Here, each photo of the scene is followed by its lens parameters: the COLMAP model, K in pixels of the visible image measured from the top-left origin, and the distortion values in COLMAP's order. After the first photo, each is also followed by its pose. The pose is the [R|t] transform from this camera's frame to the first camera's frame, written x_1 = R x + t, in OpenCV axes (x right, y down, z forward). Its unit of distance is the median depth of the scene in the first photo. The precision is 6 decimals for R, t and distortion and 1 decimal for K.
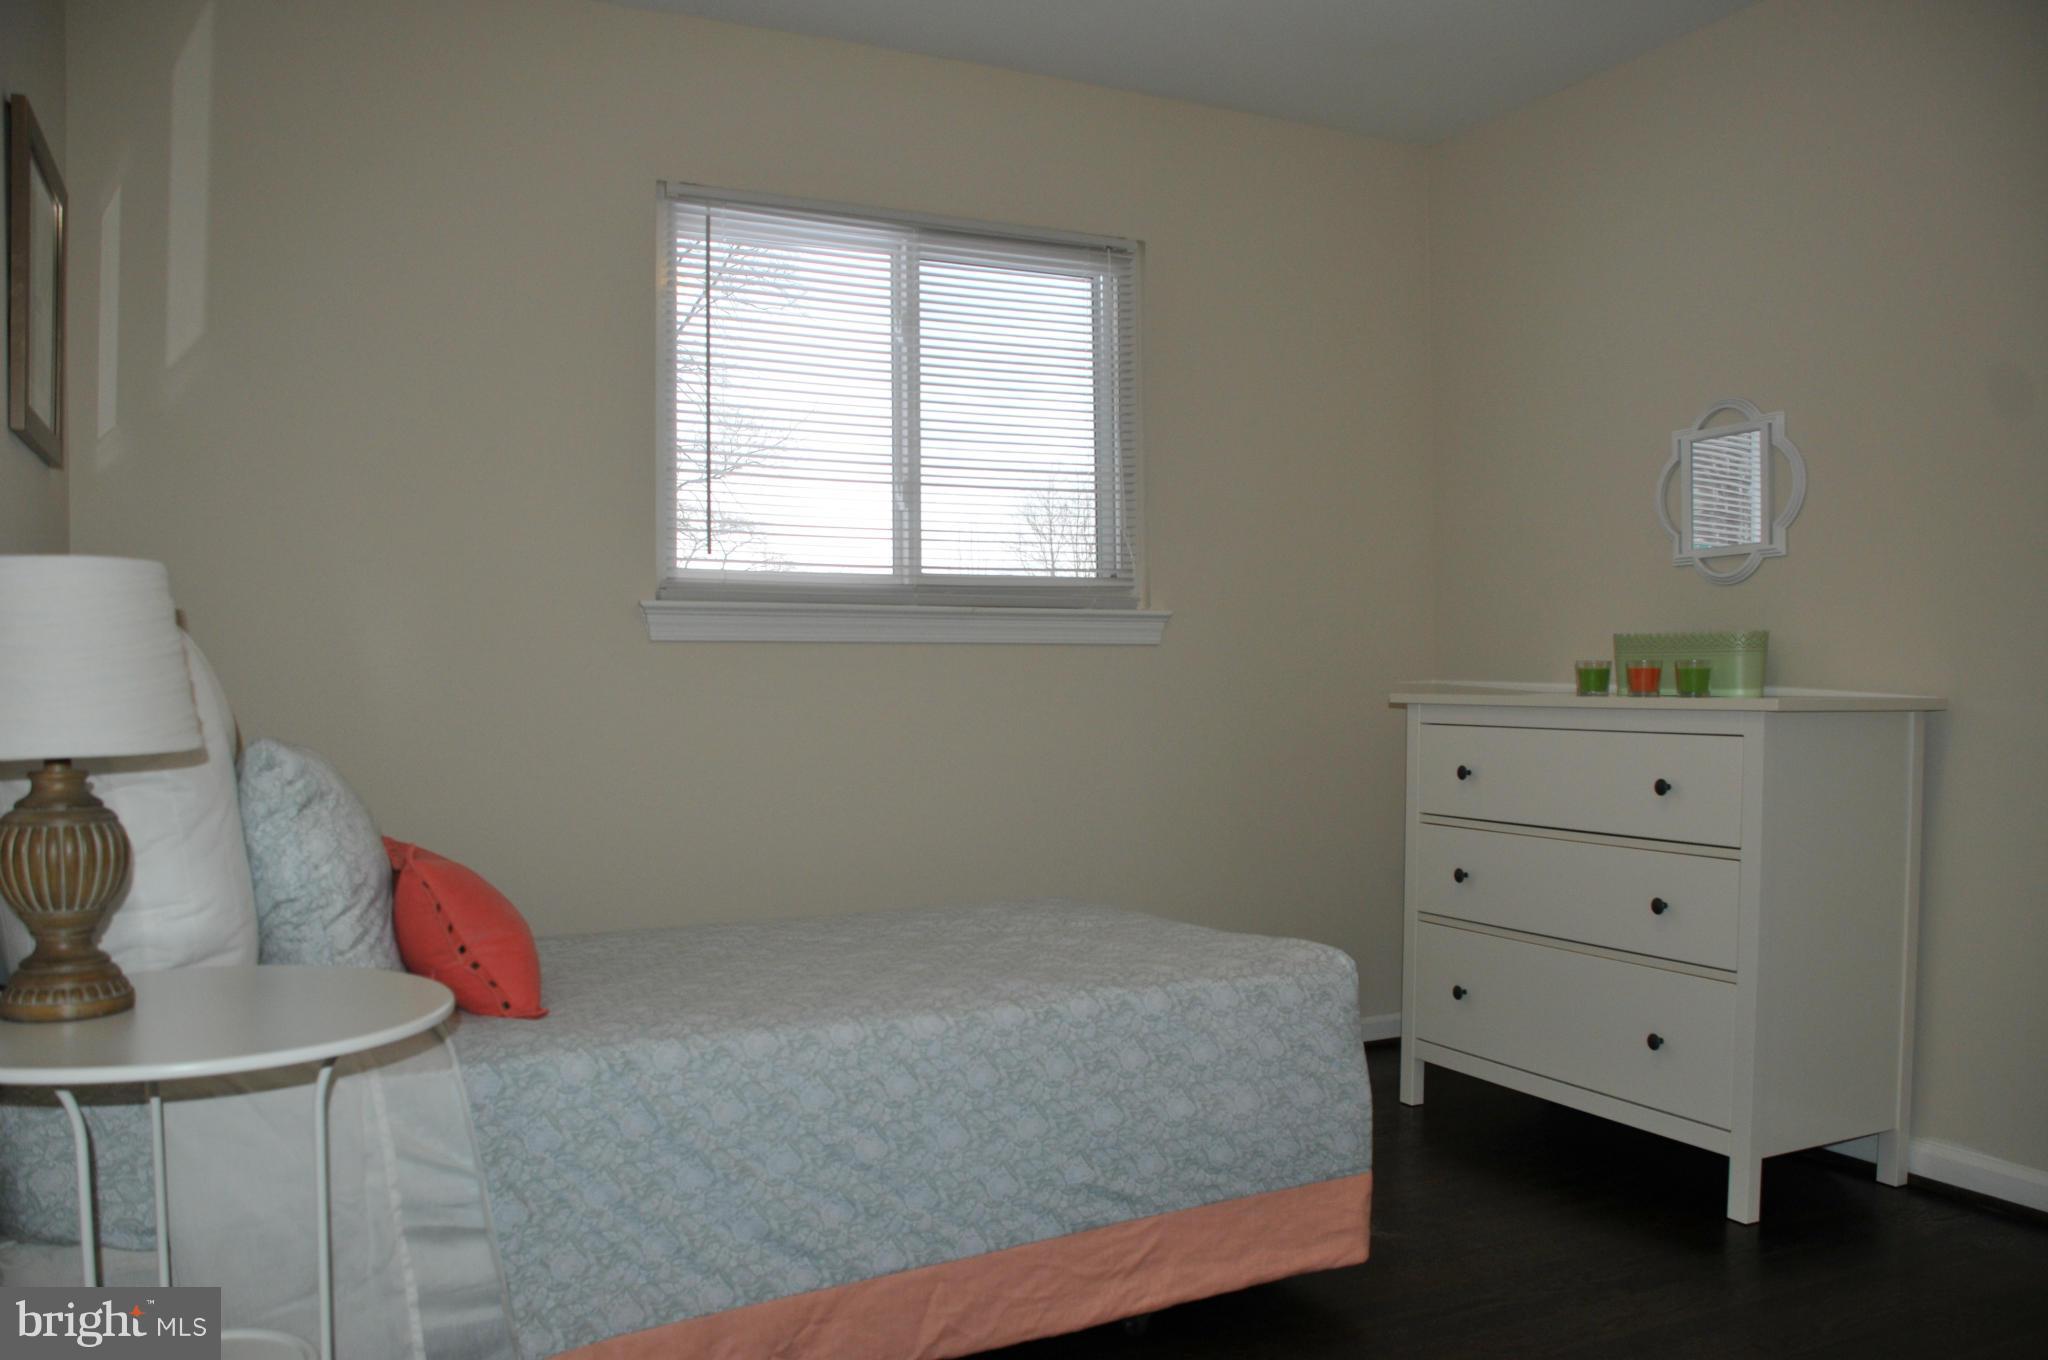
lens RADIAL K [[1622.6, 0, 1051.4], [0, 1622.6, 686.7], [0, 0, 1]] dist [-0.126923, 0.001814]
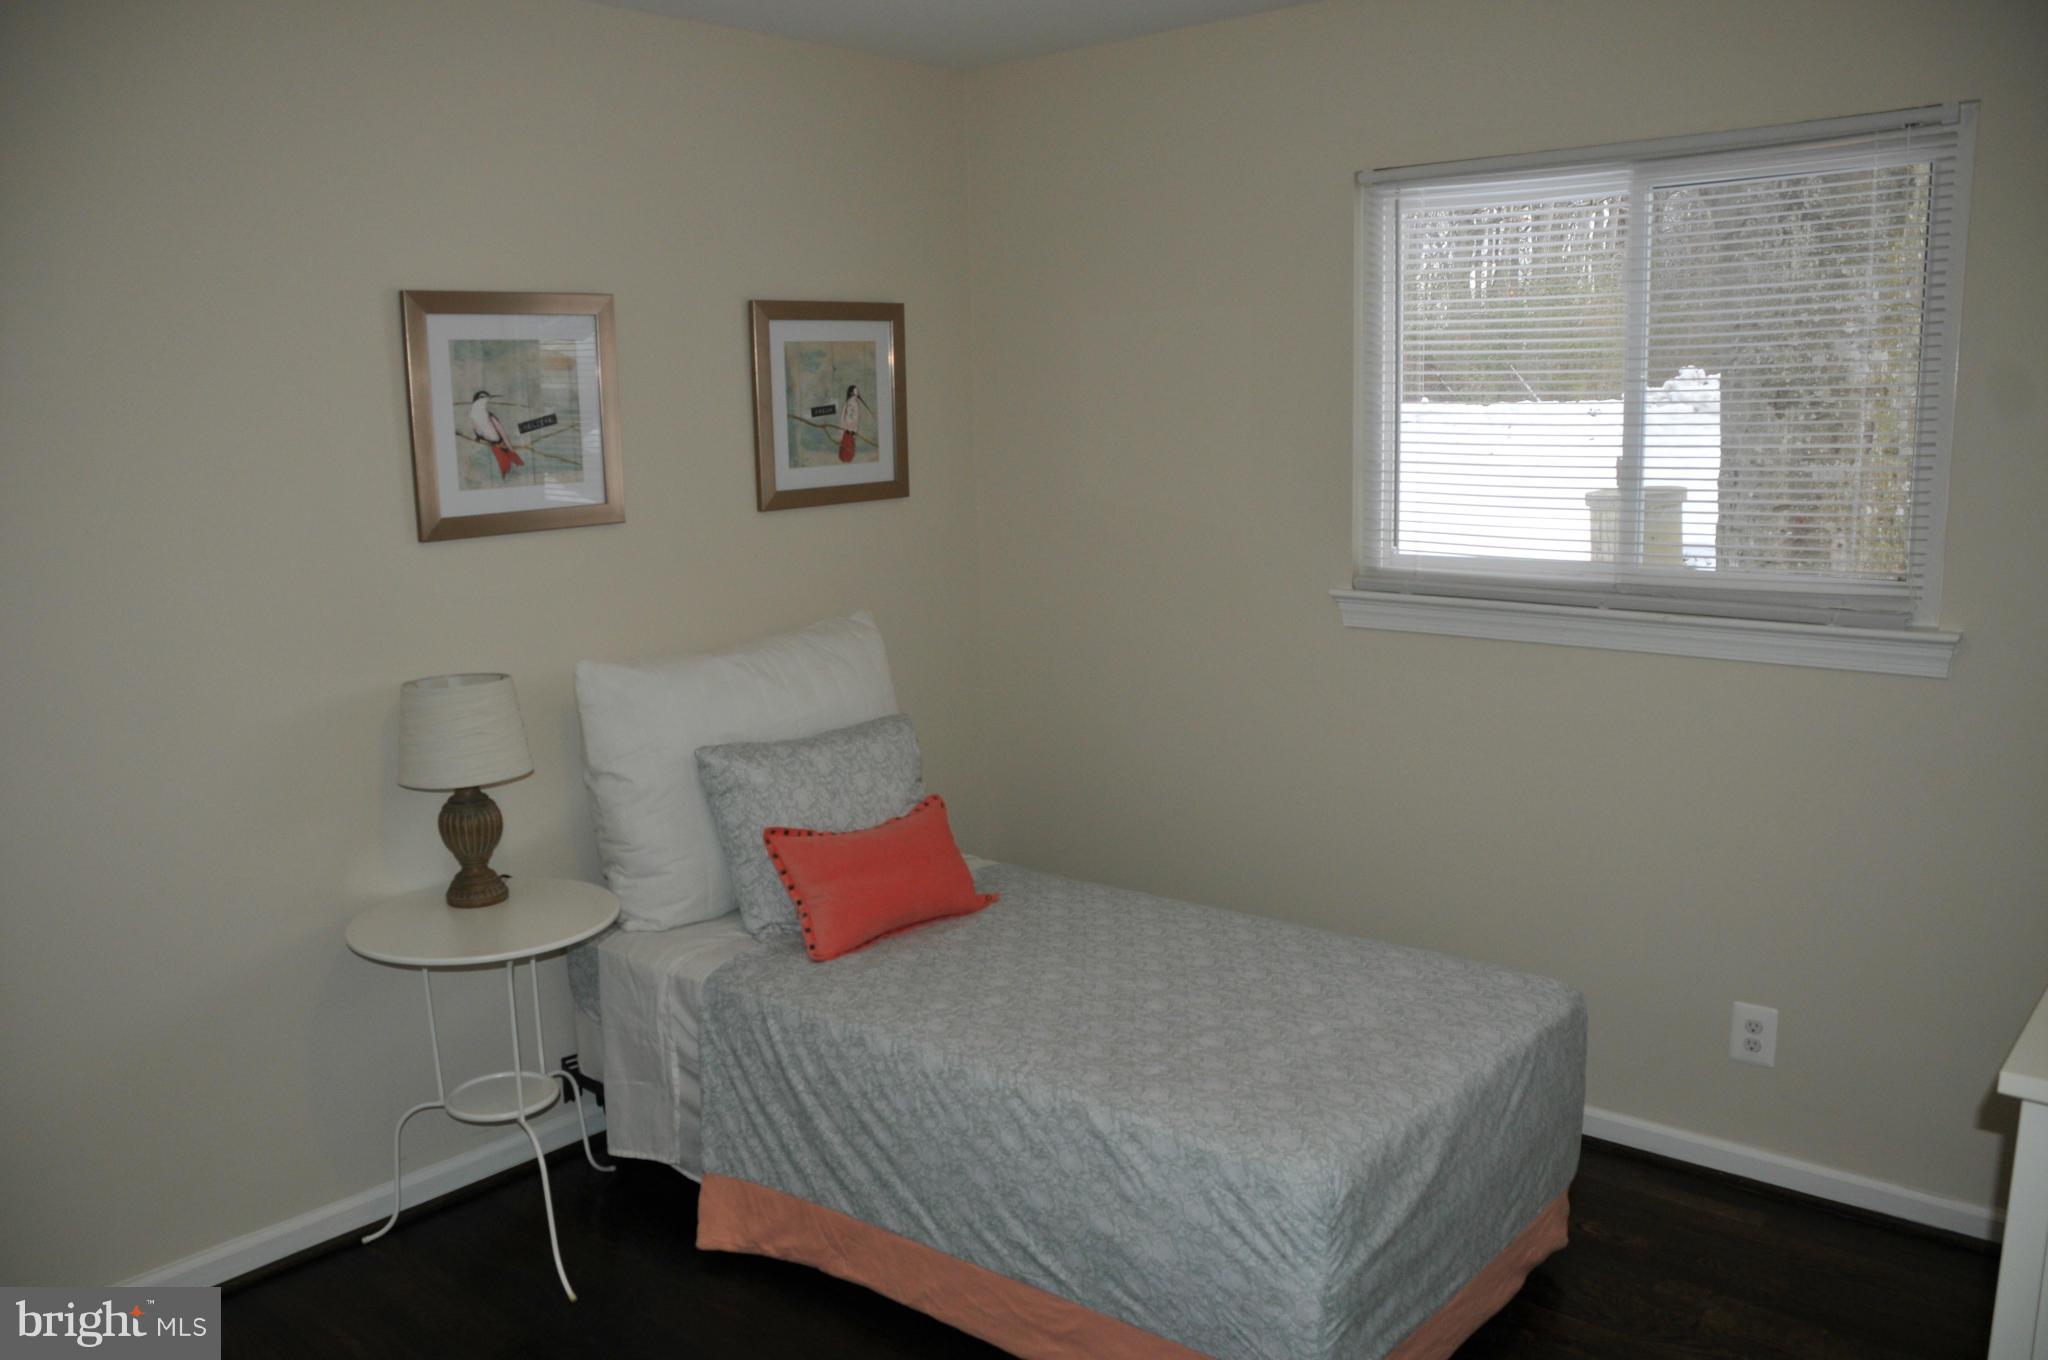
lens RADIAL K [[1622.6, 0, 1051.4], [0, 1622.6, 686.7], [0, 0, 1]] dist [-0.126923, 0.001814]
pose [[0.385773, 0.159556, -0.908692, 0.959000], [0.015260, 0.983694, 0.179204, -0.270667], [0.922467, -0.082998, 0.377048, 0.604395]]
